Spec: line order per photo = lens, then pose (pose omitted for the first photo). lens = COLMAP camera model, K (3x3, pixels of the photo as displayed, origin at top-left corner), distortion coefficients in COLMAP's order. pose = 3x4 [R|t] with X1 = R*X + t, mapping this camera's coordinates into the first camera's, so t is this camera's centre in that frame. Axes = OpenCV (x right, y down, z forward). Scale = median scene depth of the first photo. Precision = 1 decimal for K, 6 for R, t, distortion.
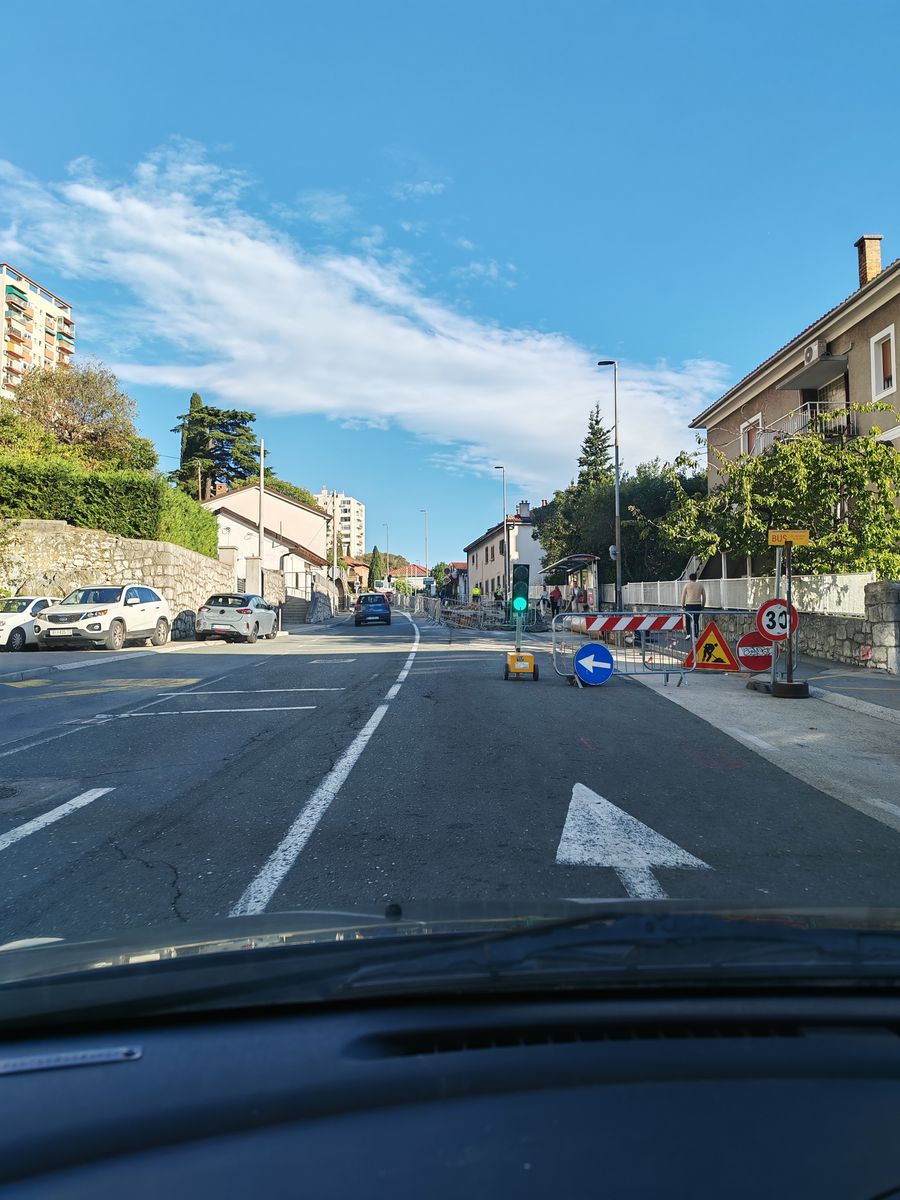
lens RADIAL K [[940.1, 0, 450.0], [0, 940.1, 600.0], [0, 0, 1]] dist [0.097059, -0.132927]
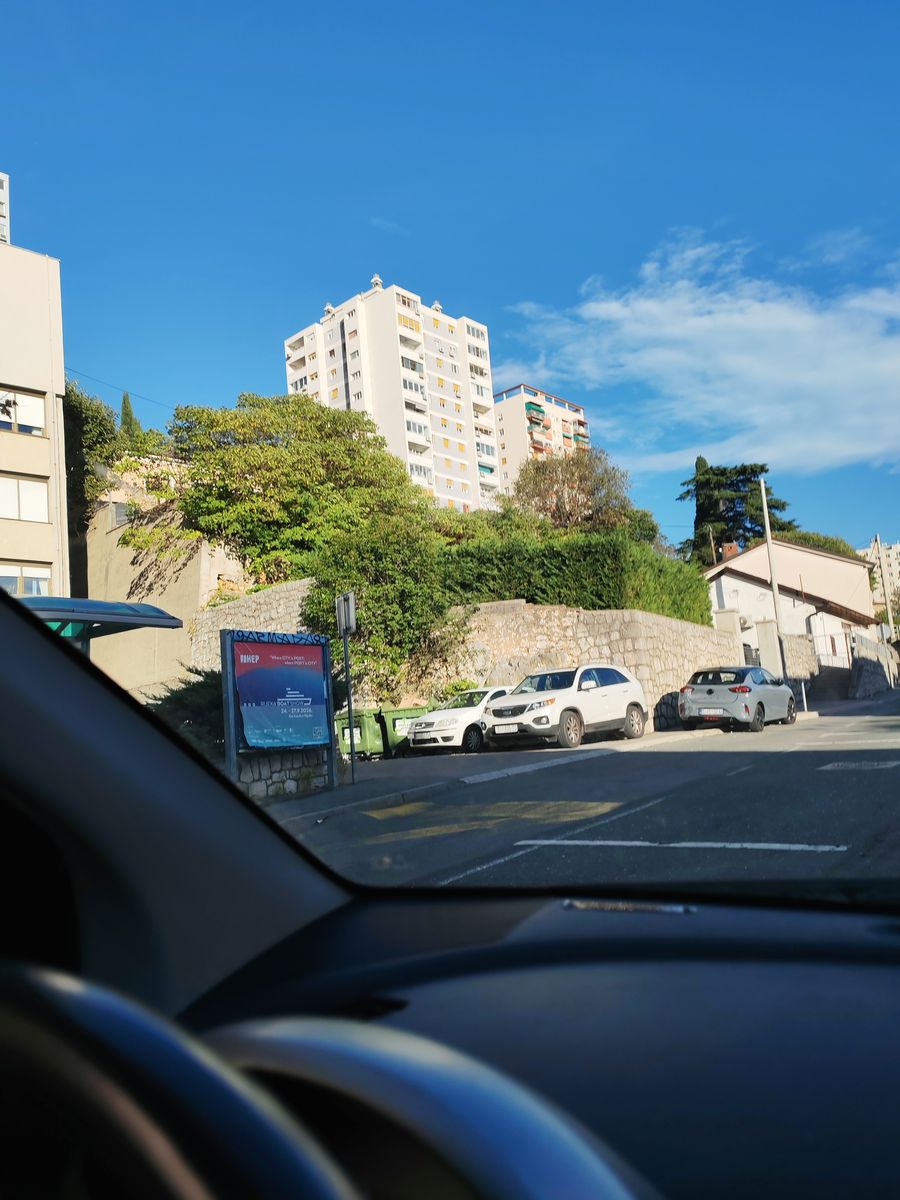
lens RADIAL K [[939.4, 0, 419.6], [0, 939.4, 569.5], [0, 0, 1]] dist [0.149079, -0.252223]
pose [[0.826994, -0.136322, -0.545433, 0.000170], [0.072451, 0.987910, -0.137061, 0.001650], [0.557523, 0.073831, 0.826872, 0.111294]]
